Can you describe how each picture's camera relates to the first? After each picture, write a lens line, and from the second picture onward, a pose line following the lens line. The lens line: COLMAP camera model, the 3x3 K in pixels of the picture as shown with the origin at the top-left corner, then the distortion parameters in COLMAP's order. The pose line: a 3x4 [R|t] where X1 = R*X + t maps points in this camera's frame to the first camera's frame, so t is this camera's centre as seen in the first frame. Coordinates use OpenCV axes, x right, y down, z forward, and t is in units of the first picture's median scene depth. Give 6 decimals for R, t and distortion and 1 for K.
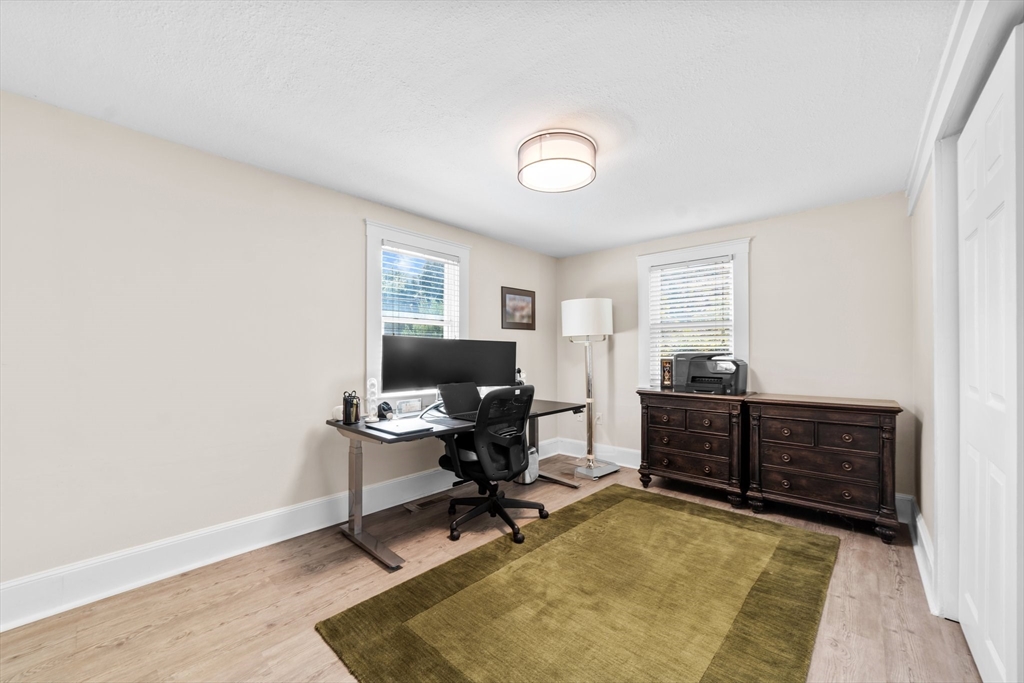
lens RADIAL K [[392.9, 0, 521.0], [0, 392.9, 351.6], [0, 0, 1]] dist [-0.024027, 0.007083]
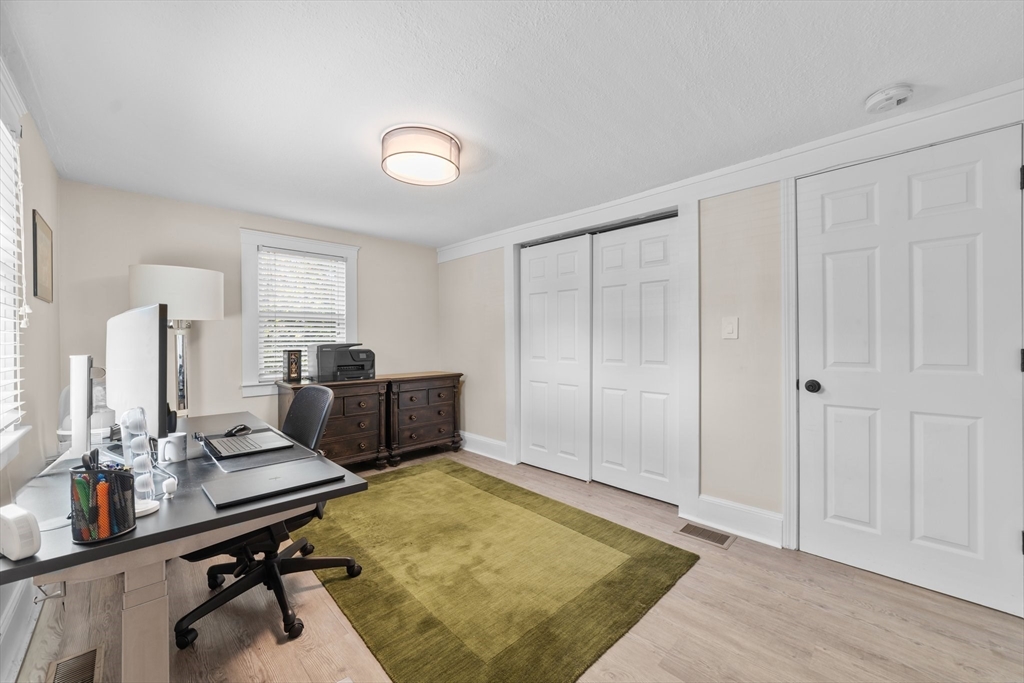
lens RADIAL K [[392.9, 0, 506.4], [0, 392.9, 339.9], [0, 0, 1]] dist [-0.024027, 0.007083]
pose [[0.092611, 0.003665, 0.995696, -0.713013], [0.004676, 0.999981, -0.004116, -0.000338], [-0.995691, 0.005037, 0.092592, 0.545526]]
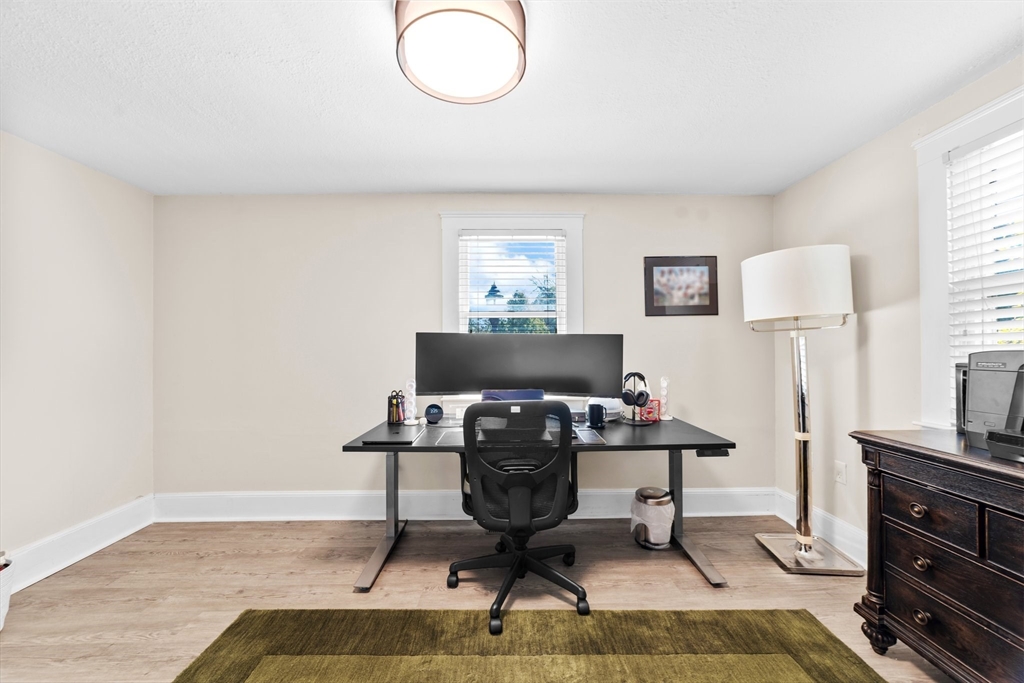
lens RADIAL K [[392.9, 0, 512.4], [0, 392.9, 344.6], [0, 0, 1]] dist [-0.024027, 0.007083]
pose [[0.678133, -0.011722, -0.734846, 0.464992], [0.007836, 0.999931, -0.008719, -0.003163], [0.734898, 0.000154, 0.678178, 0.508962]]
